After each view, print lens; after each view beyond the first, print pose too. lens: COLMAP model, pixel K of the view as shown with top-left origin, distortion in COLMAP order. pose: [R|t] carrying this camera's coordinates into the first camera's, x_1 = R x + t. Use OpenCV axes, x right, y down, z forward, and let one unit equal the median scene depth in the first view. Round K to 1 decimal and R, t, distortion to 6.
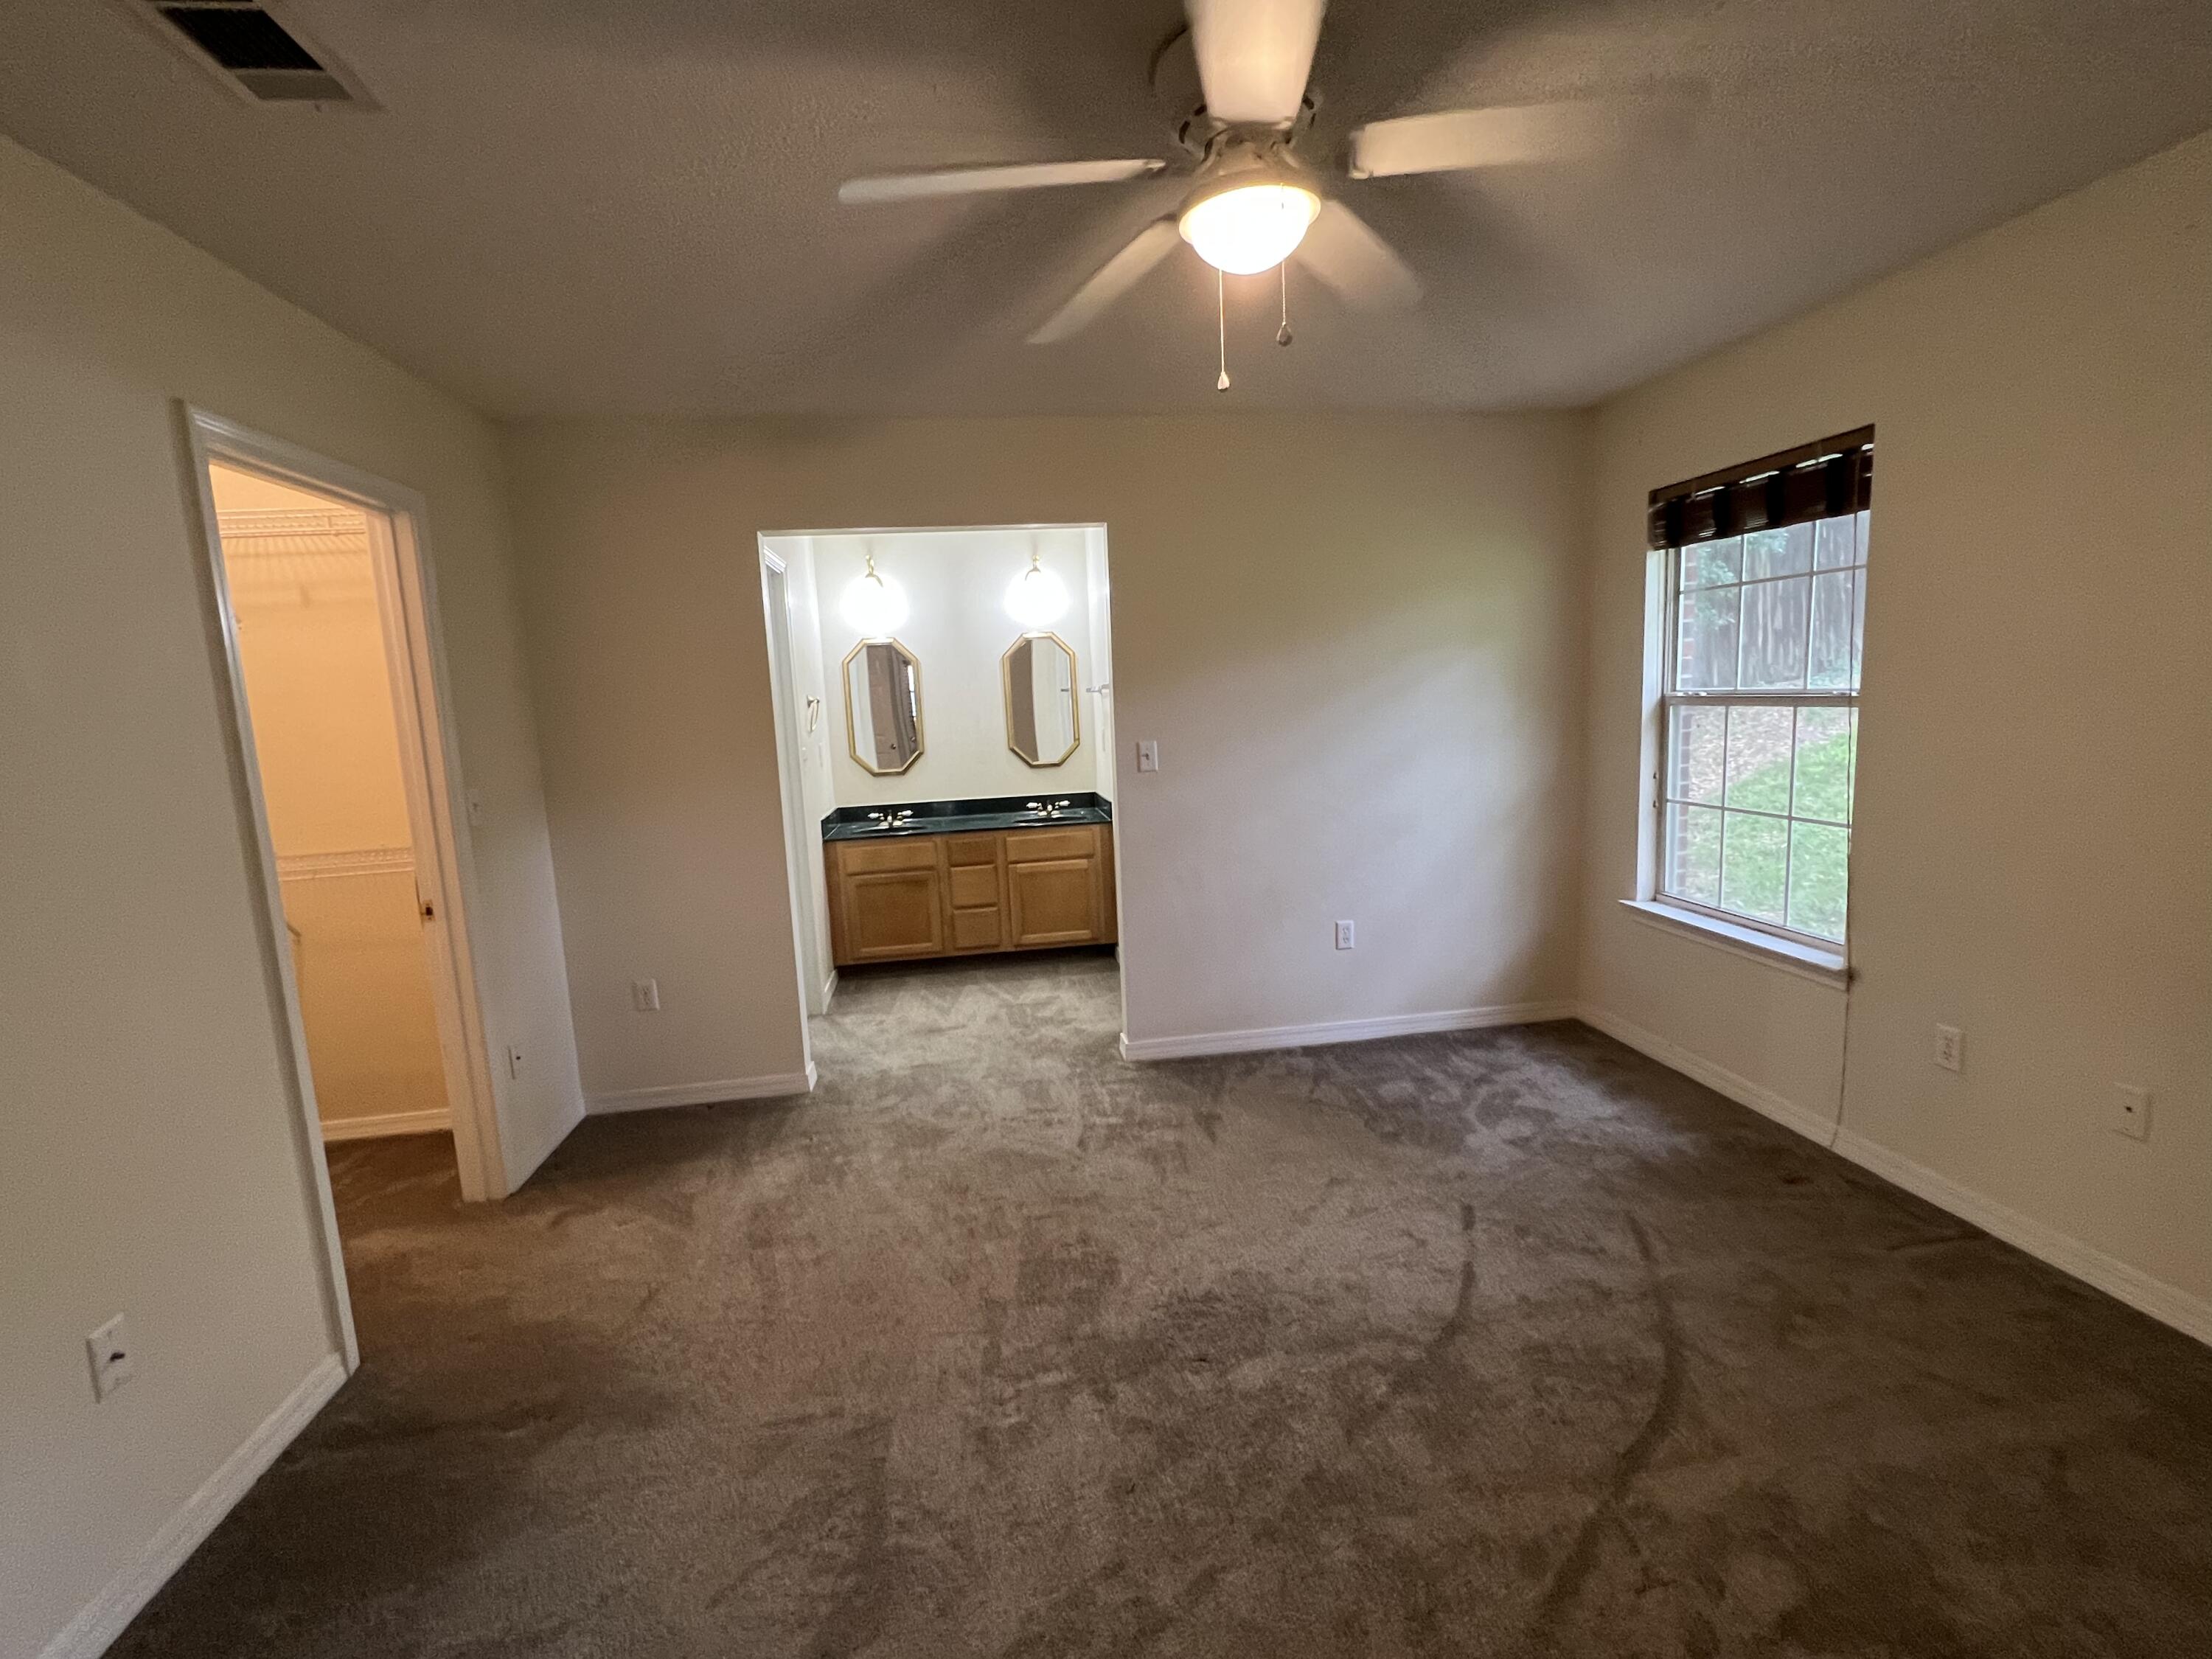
lens RADIAL K [[987.4, 0, 1099.2], [0, 987.4, 832.8], [0, 0, 1]] dist [0.001077, -0.000833]
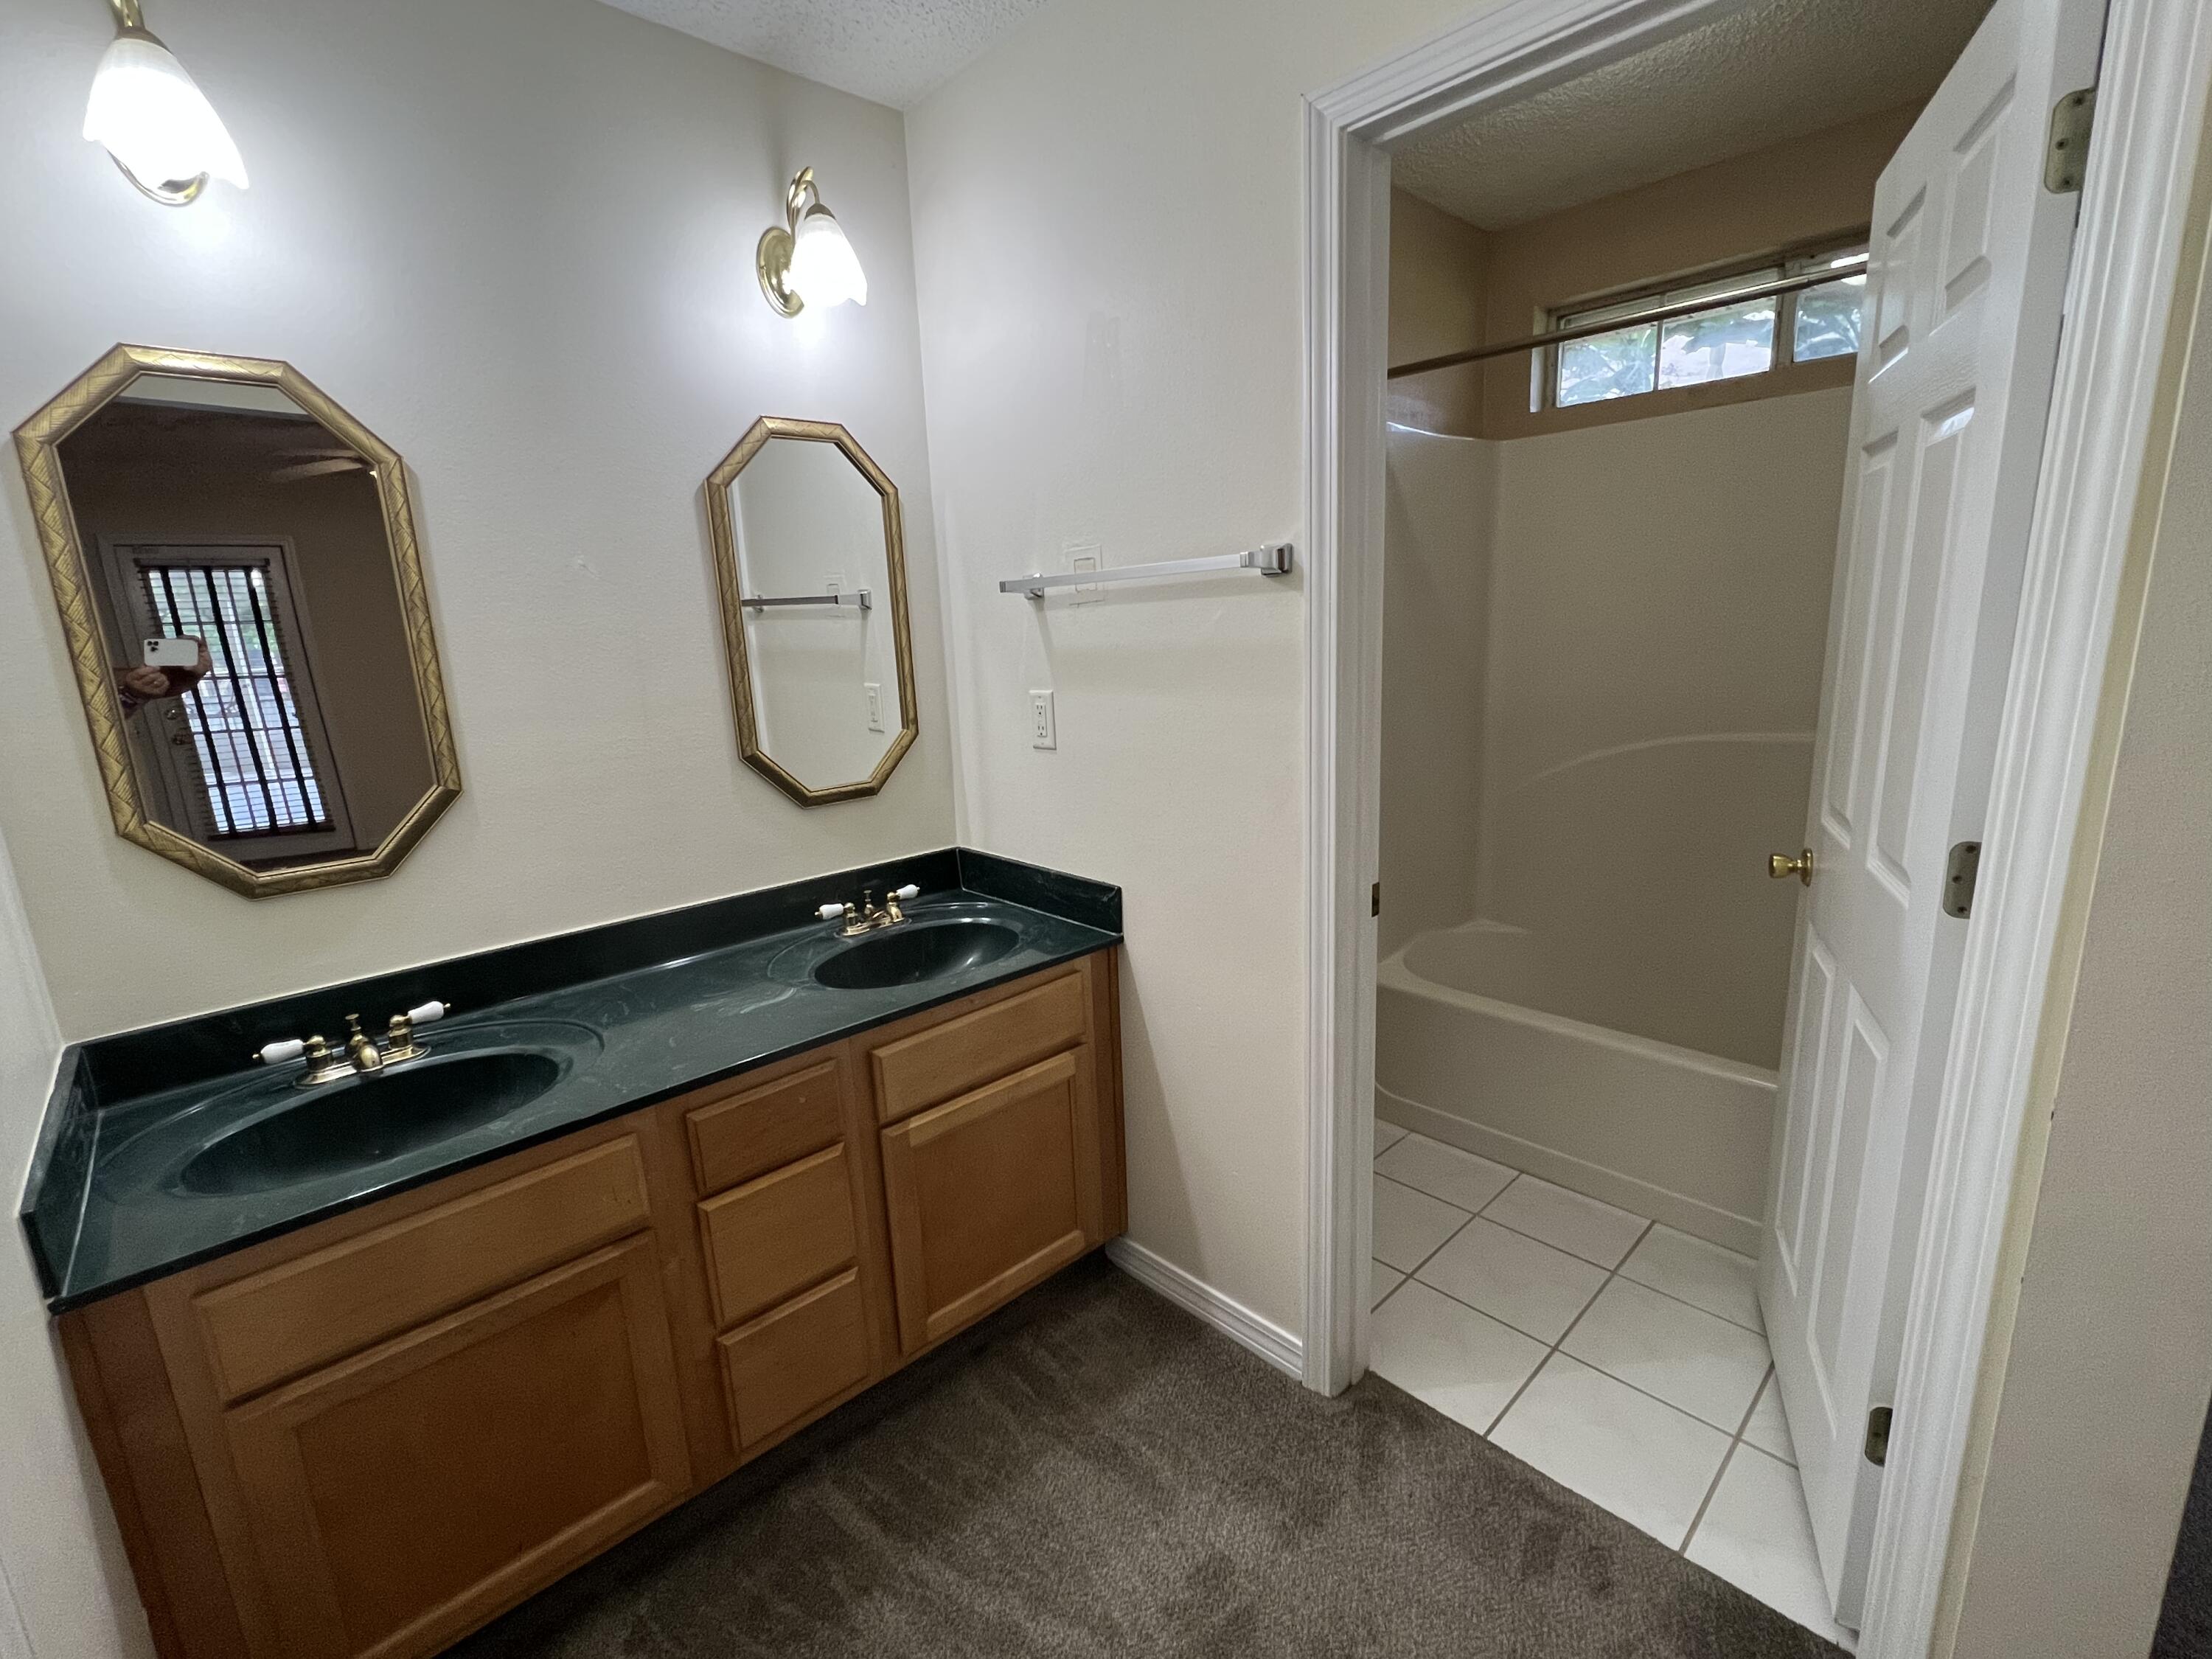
lens RADIAL K [[987.4, 0, 1099.2], [0, 987.4, 832.8], [0, 0, 1]] dist [0.001077, -0.000833]
pose [[0.819564, -0.112461, 0.561843, -0.311629], [0.083302, 0.993518, 0.077353, -0.126056], [-0.566900, -0.016593, 0.823620, 1.073484]]
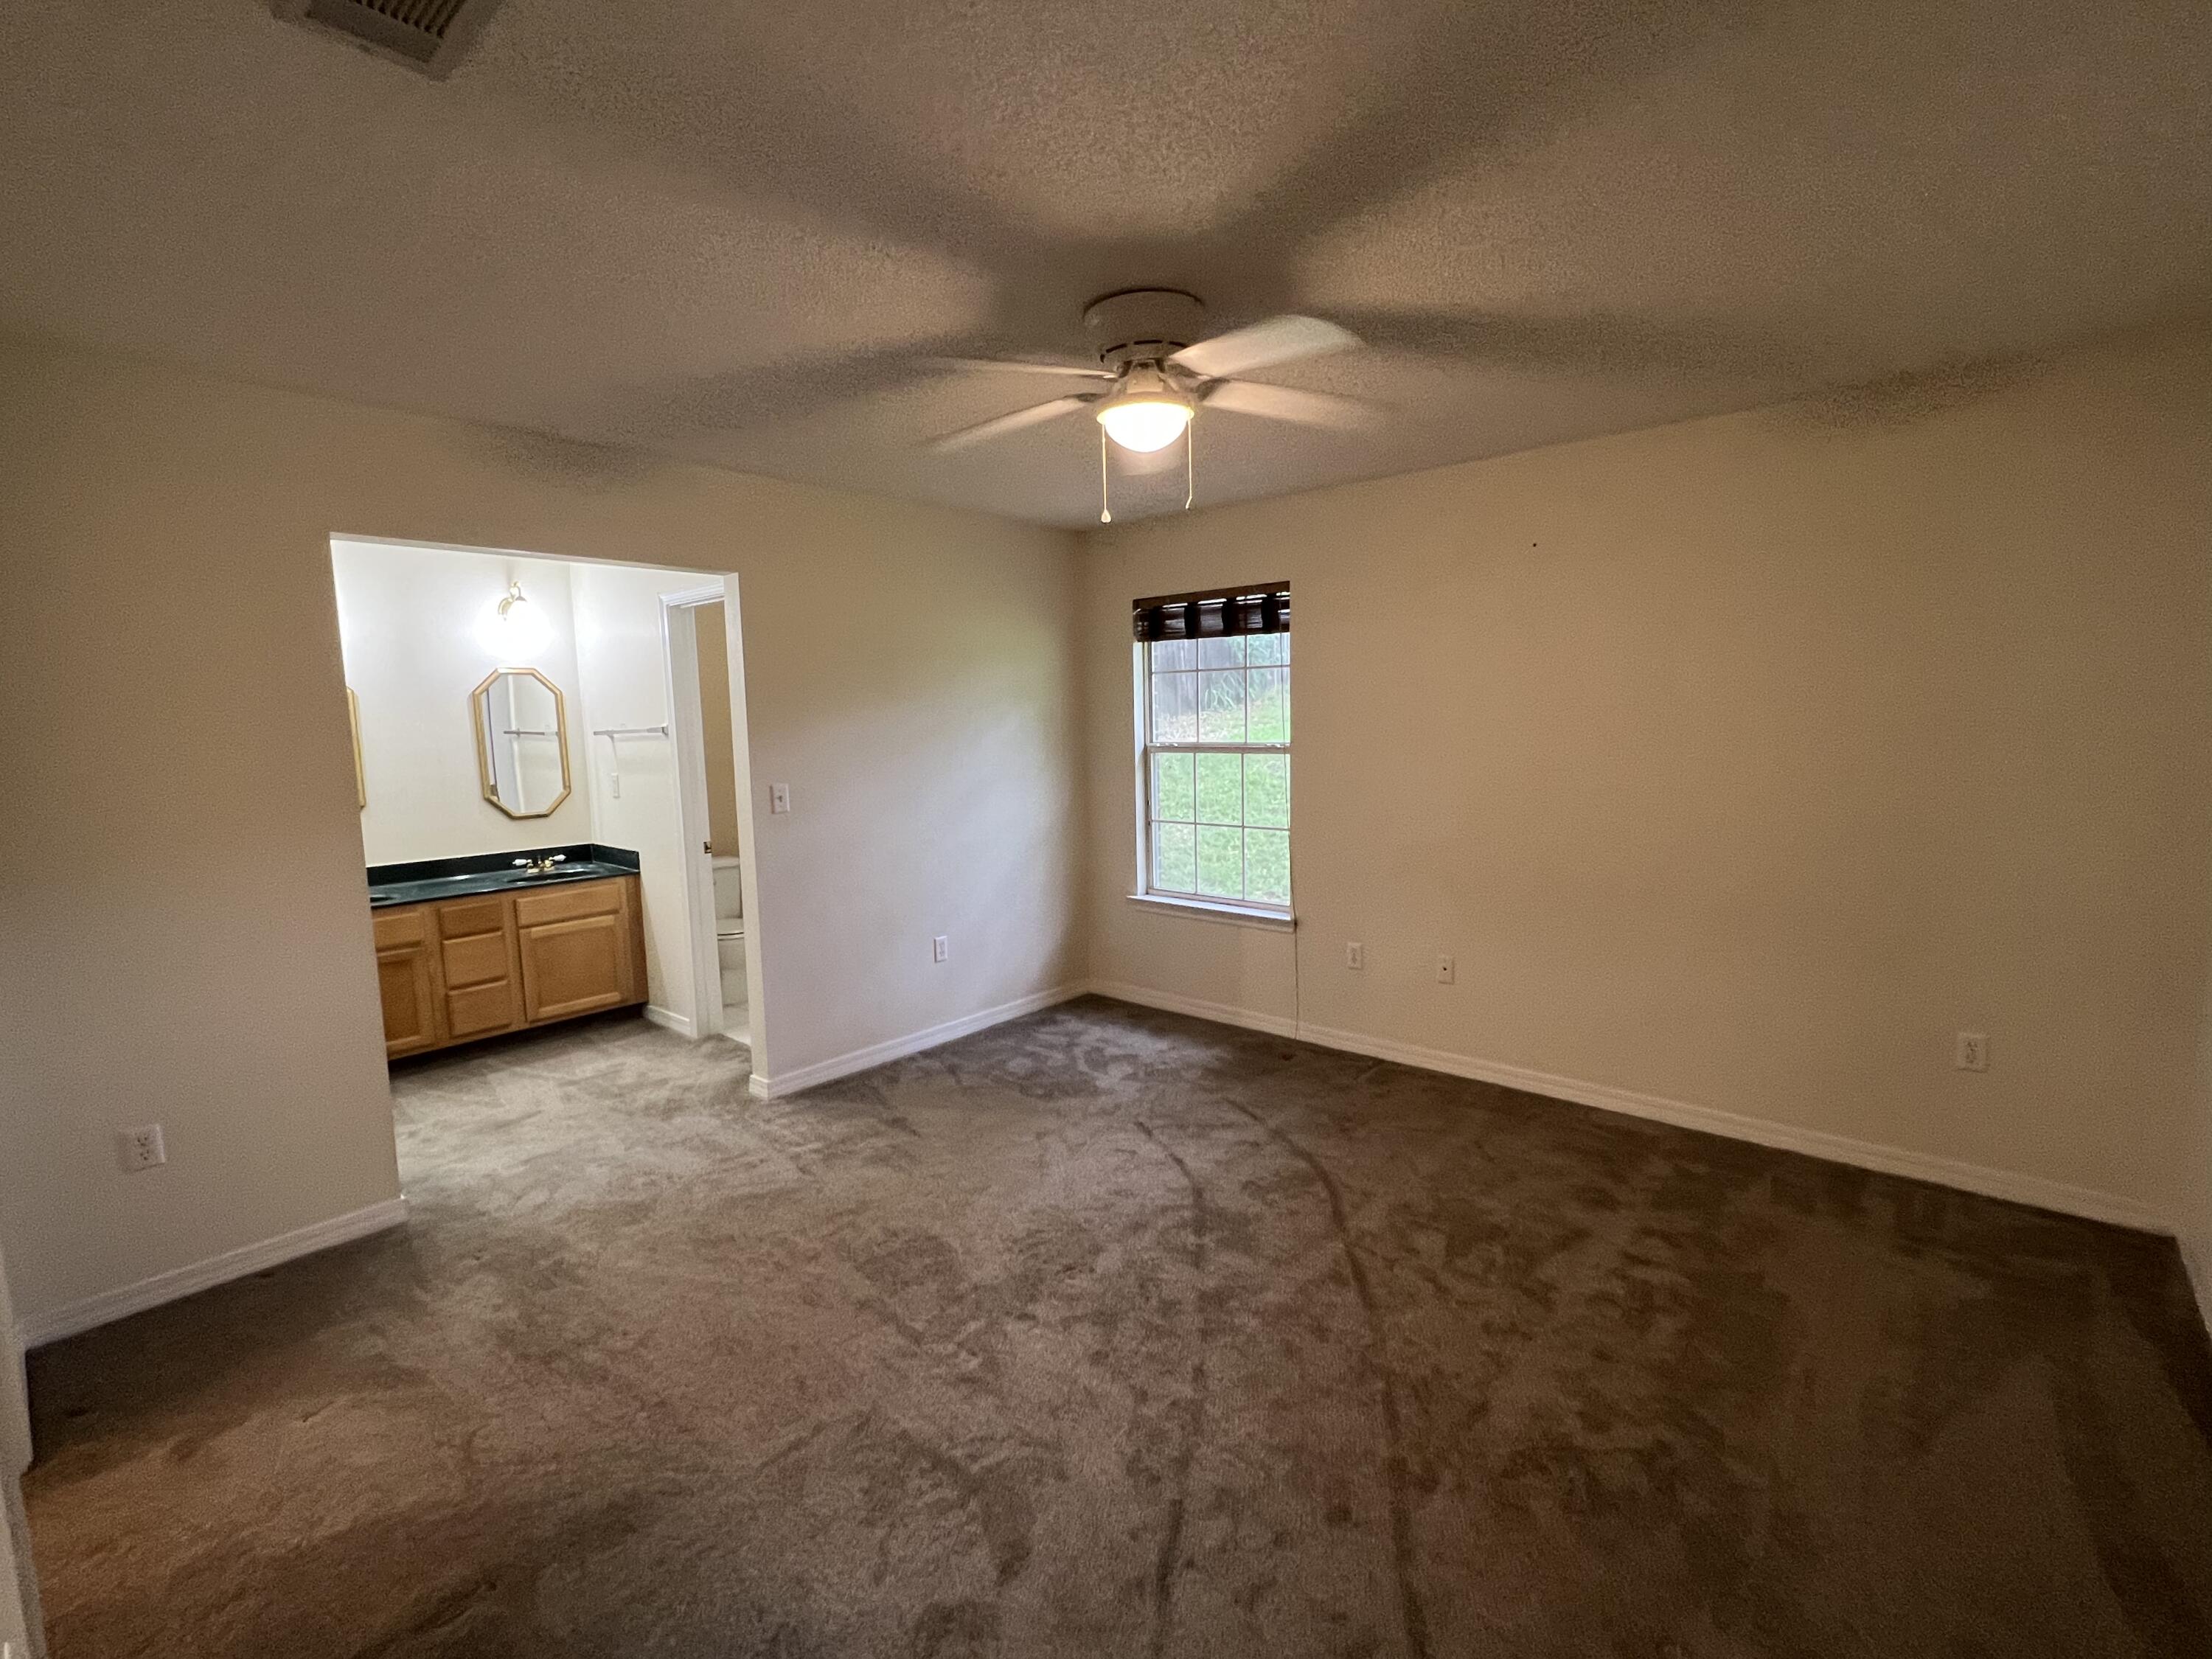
lens RADIAL K [[987.4, 0, 1099.2], [0, 987.4, 832.8], [0, 0, 1]] dist [0.001077, -0.000833]
pose [[0.760422, -0.047270, 0.647707, -0.406750], [0.078635, 0.996711, -0.019579, 0.005992], [-0.644651, 0.065820, 0.761638, -0.009905]]
